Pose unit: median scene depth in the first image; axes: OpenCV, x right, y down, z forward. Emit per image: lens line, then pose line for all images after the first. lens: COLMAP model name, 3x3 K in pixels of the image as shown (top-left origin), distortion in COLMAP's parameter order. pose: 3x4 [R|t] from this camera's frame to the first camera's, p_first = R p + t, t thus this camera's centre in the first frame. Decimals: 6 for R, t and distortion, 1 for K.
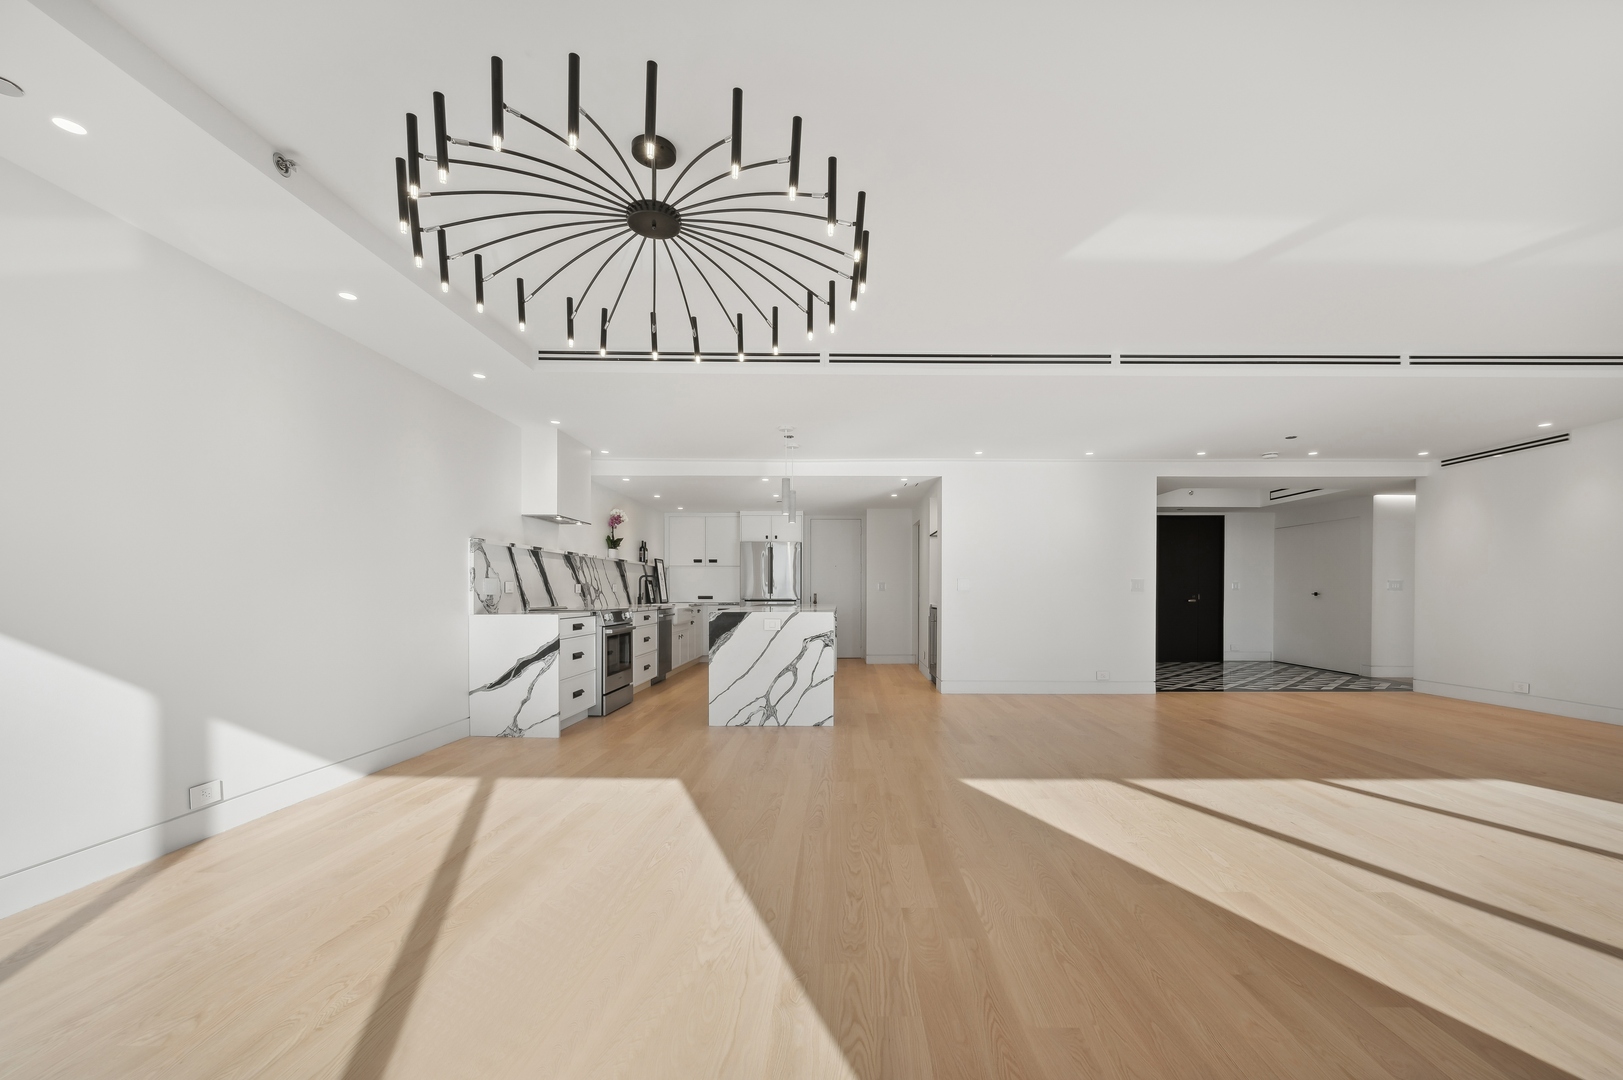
lens RADIAL K [[657.4, 0, 806.0], [0, 657.4, 585.3], [0, 0, 1]] dist [0.011905, 0.000017]
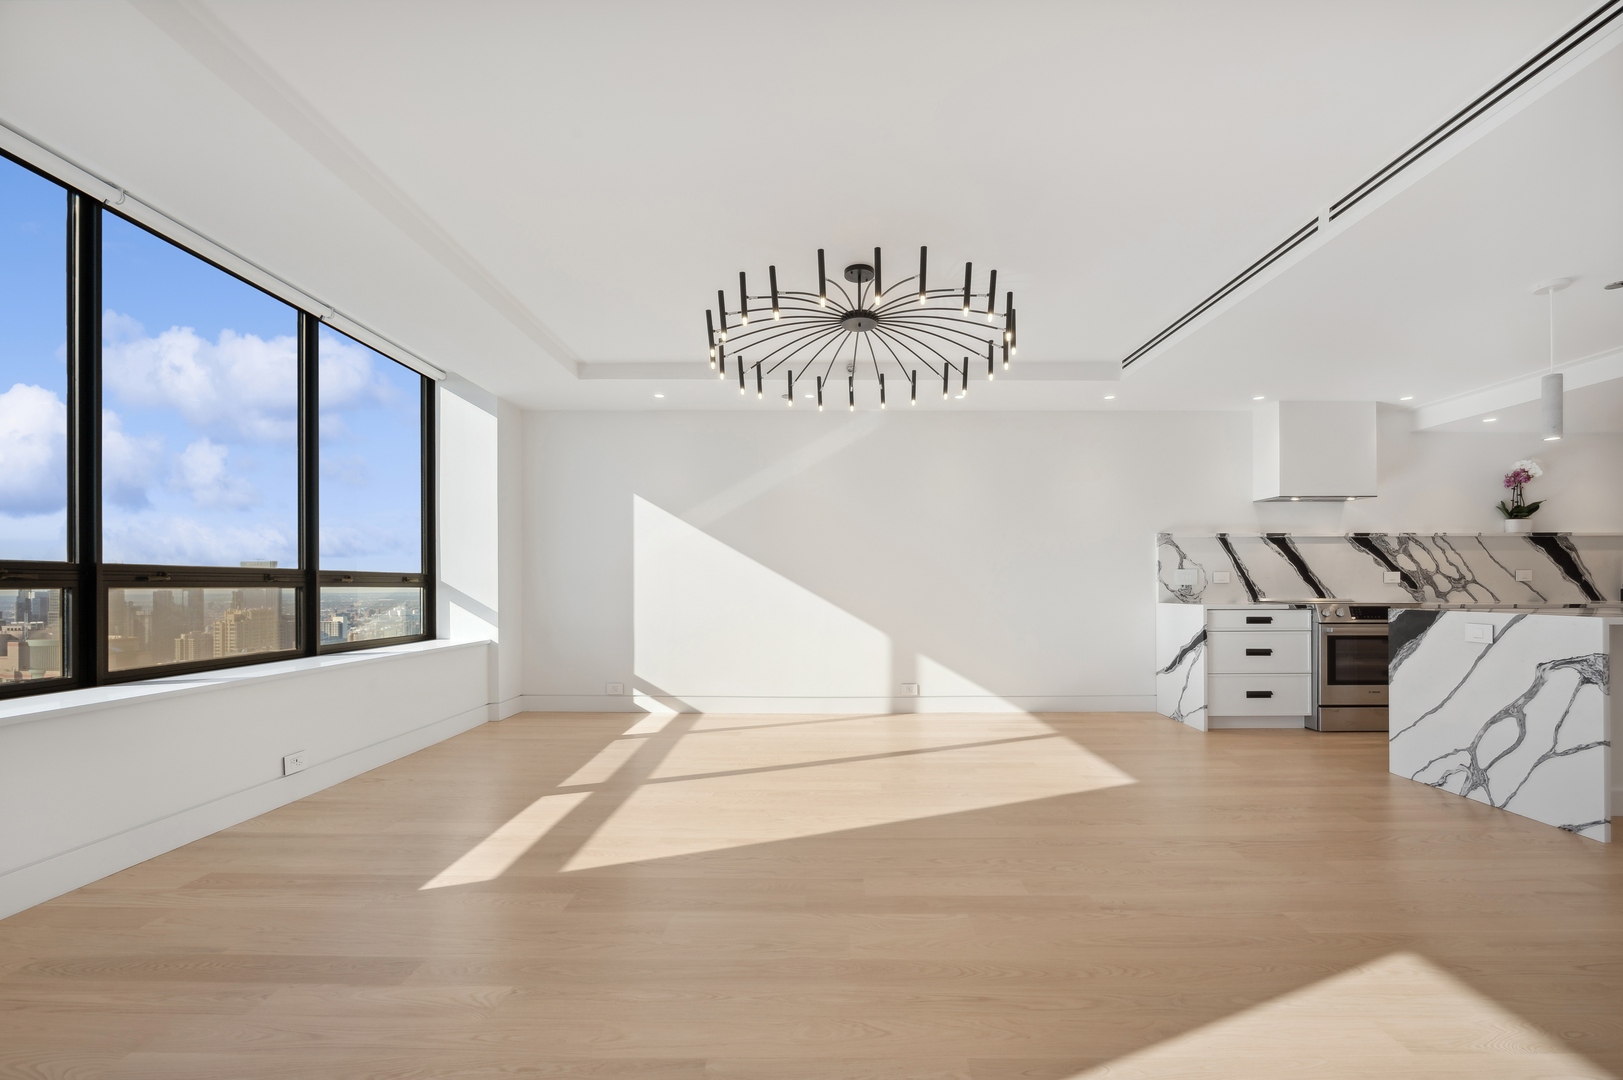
lens RADIAL K [[600.2, 0, 819.5], [0, 600.2, 587.3], [0, 0, 1]] dist [-0.001617, -0.000175]
pose [[0.058298, 0.000514, -0.998299, 0.460096], [0.012360, 0.999923, 0.001236, 0.010069], [0.998223, -0.012411, 0.058287, 0.372271]]
